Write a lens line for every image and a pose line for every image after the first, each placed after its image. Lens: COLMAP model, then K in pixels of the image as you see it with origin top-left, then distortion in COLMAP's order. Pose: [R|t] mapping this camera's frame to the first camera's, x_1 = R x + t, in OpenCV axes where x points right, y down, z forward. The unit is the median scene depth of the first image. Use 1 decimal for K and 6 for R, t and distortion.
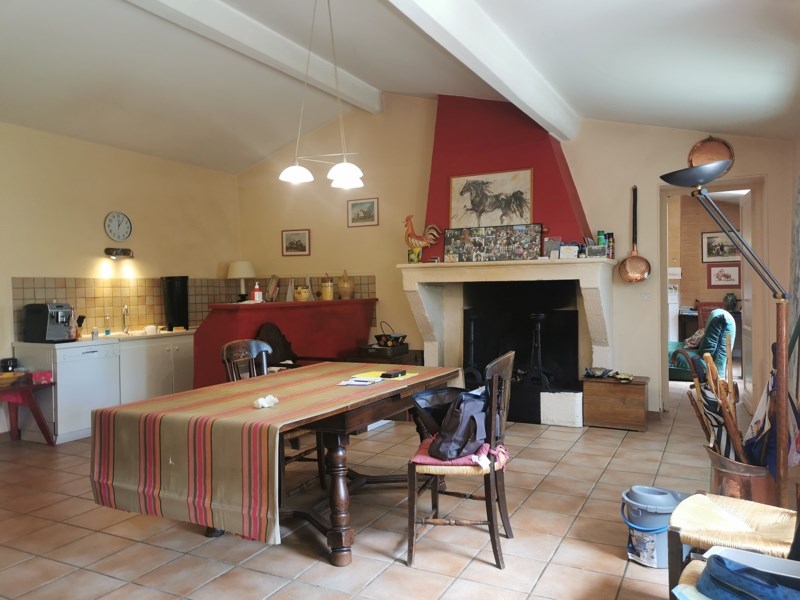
lens RADIAL K [[626.4, 0, 399.3], [0, 626.4, 300.5], [0, 0, 1]] dist [-0.007436, -0.003524]
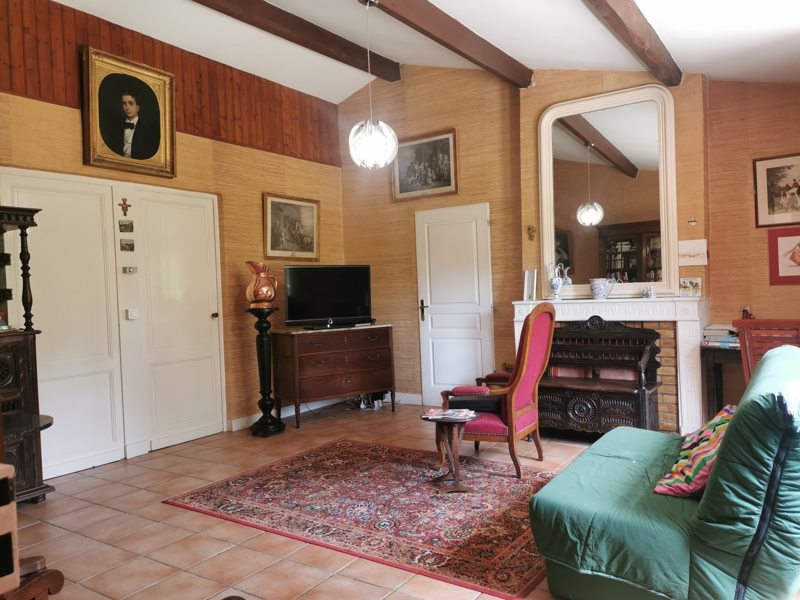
lens RADIAL K [[626.4, 0, 400.6], [0, 626.4, 298.1], [0, 0, 1]] dist [-0.007436, -0.003524]
pose [[0.992153, -0.024208, -0.122668, 0.287884], [0.023890, 0.999706, -0.004058, -0.014170], [0.122730, 0.001095, 0.992440, 0.529792]]
